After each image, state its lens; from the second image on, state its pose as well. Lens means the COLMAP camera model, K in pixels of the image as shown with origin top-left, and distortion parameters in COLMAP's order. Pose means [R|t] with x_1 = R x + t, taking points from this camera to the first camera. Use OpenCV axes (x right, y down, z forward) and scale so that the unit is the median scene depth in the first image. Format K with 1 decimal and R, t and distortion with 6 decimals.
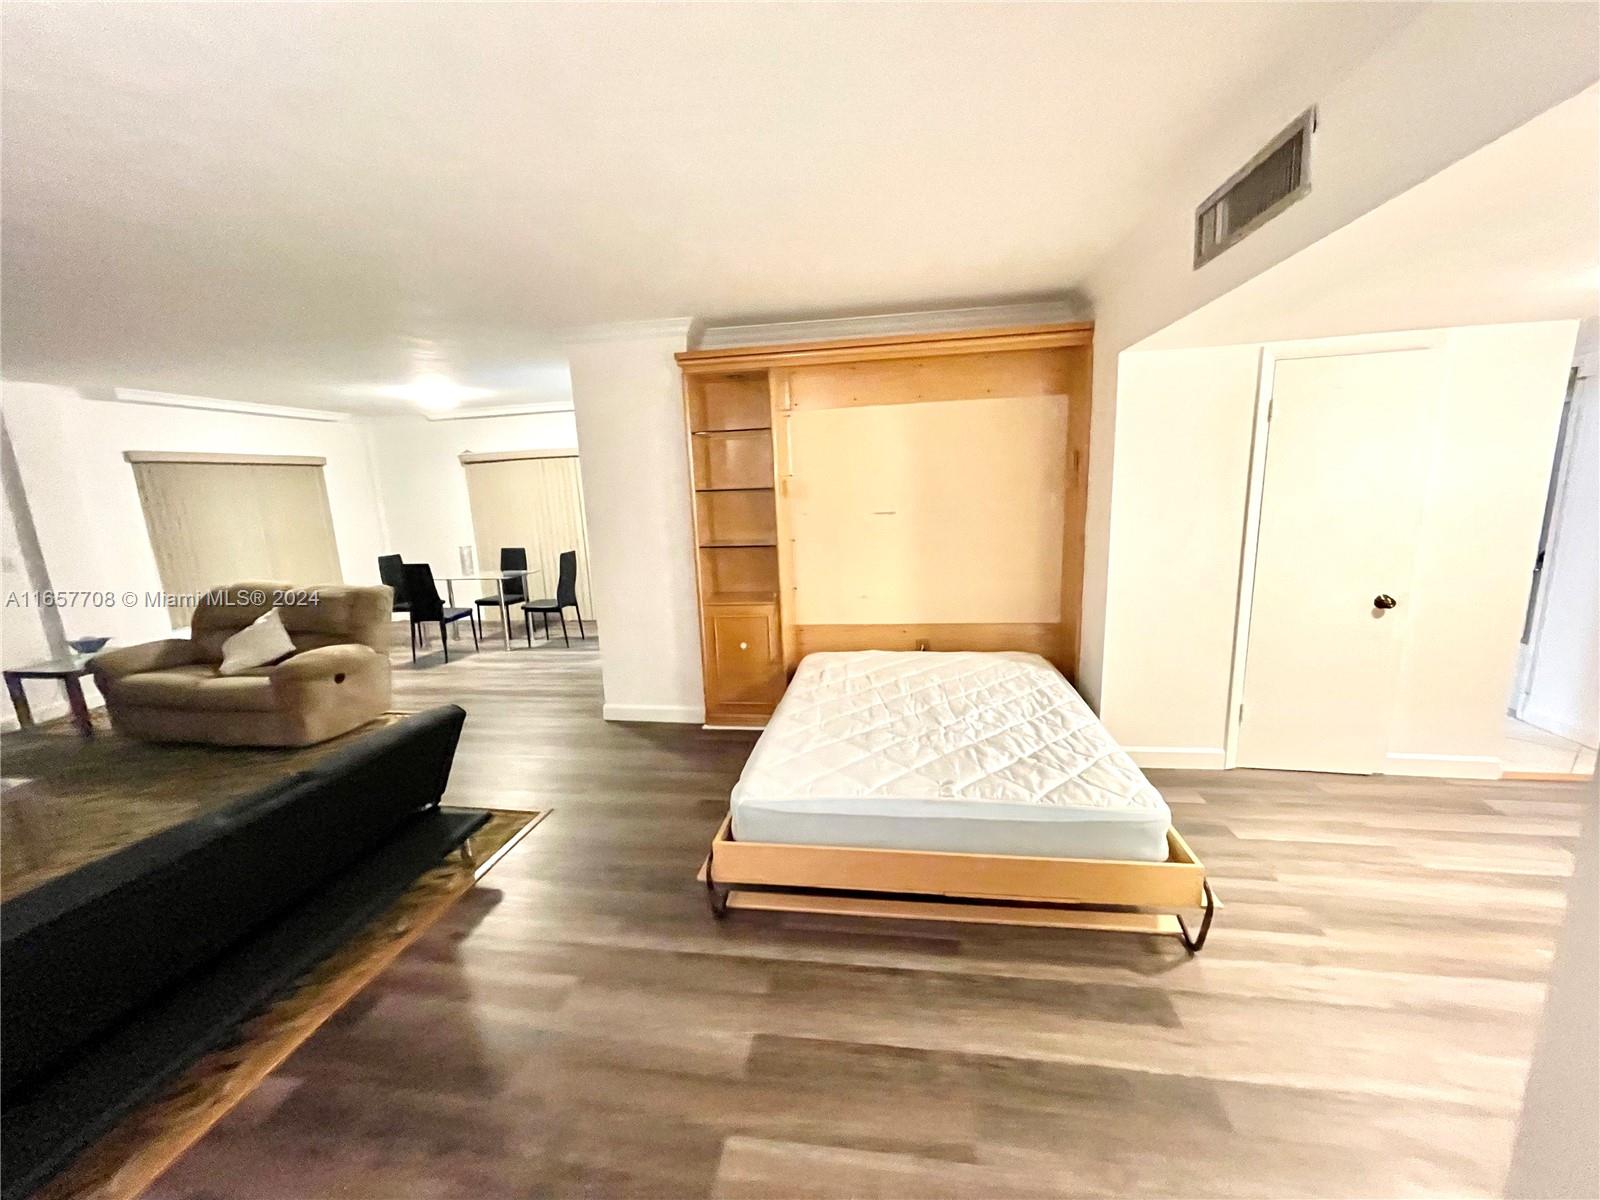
lens RADIAL K [[634.8, 0, 797.4], [0, 634.8, 602.7], [0, 0, 1]] dist [-0.006978, -0.000191]
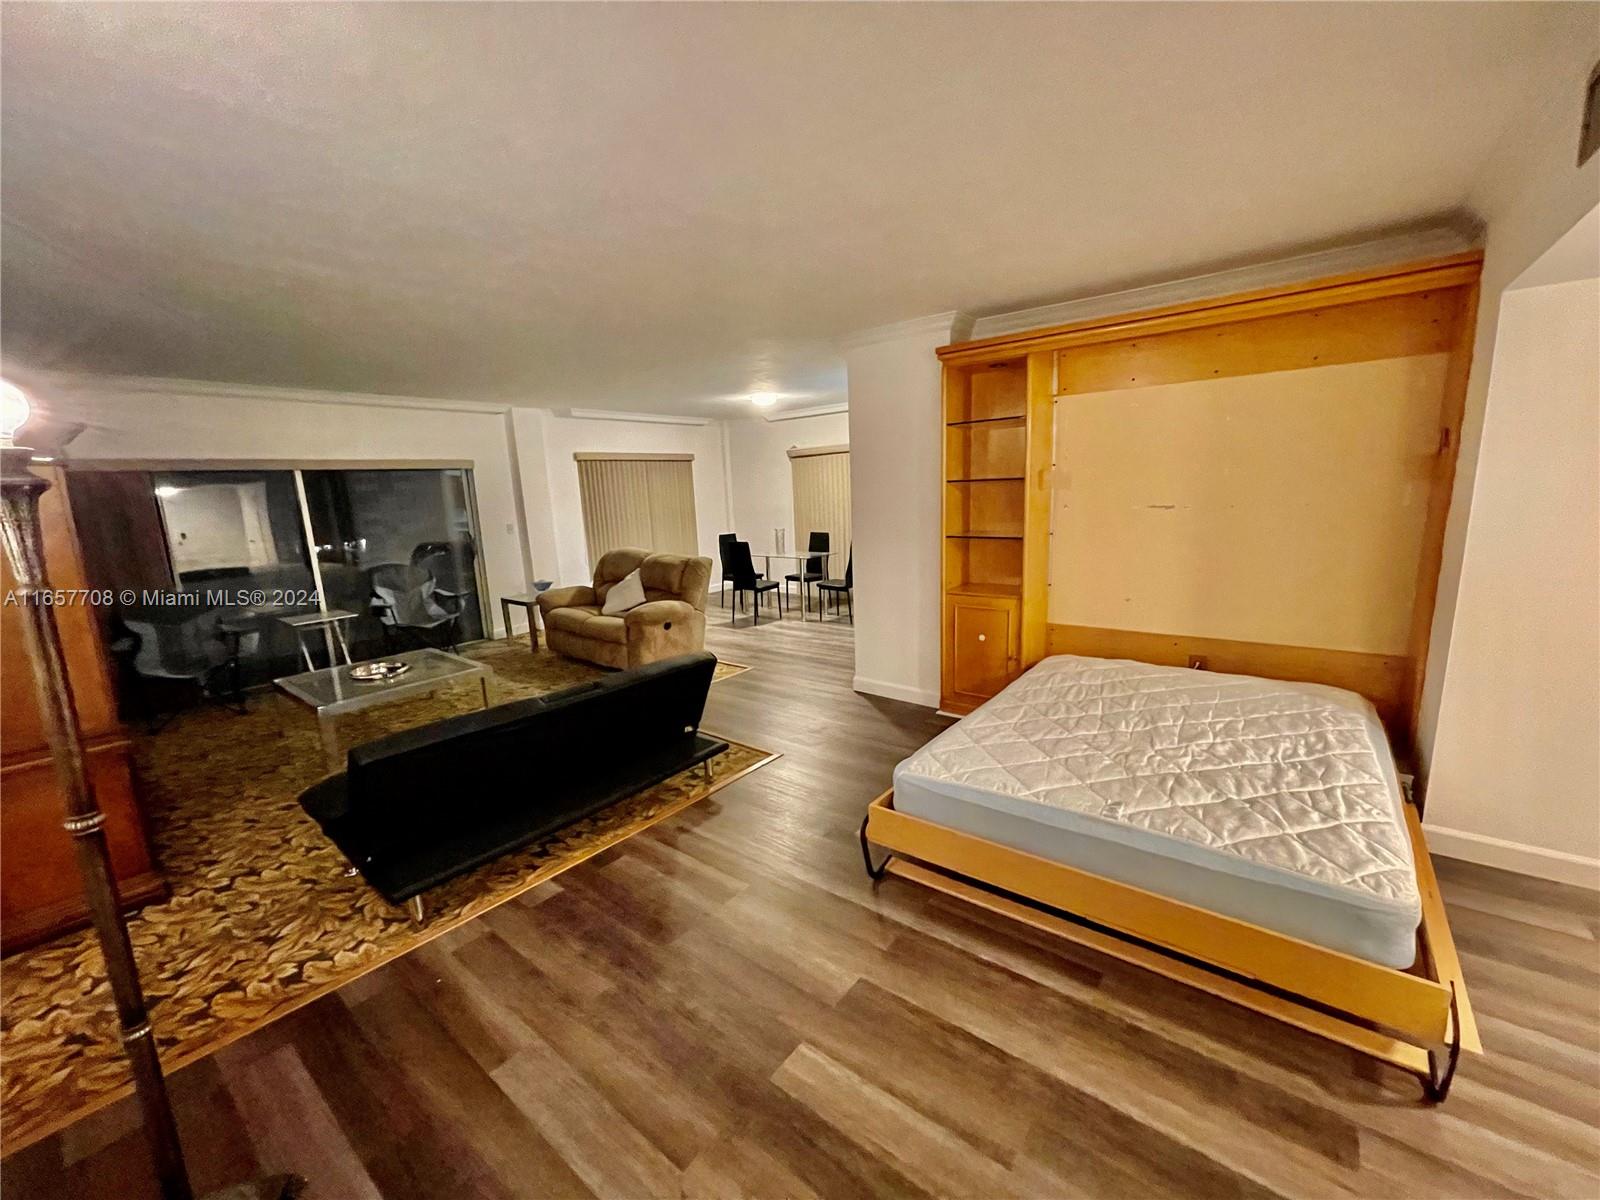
lens RADIAL K [[634.8, 0, 797.8], [0, 634.8, 600.2], [0, 0, 1]] dist [-0.006978, -0.000191]
pose [[0.871359, 0.090506, -0.482226, 0.173159], [-0.085394, 0.995814, 0.032597, 0.002234], [0.483158, 0.012775, 0.875440, -0.012231]]
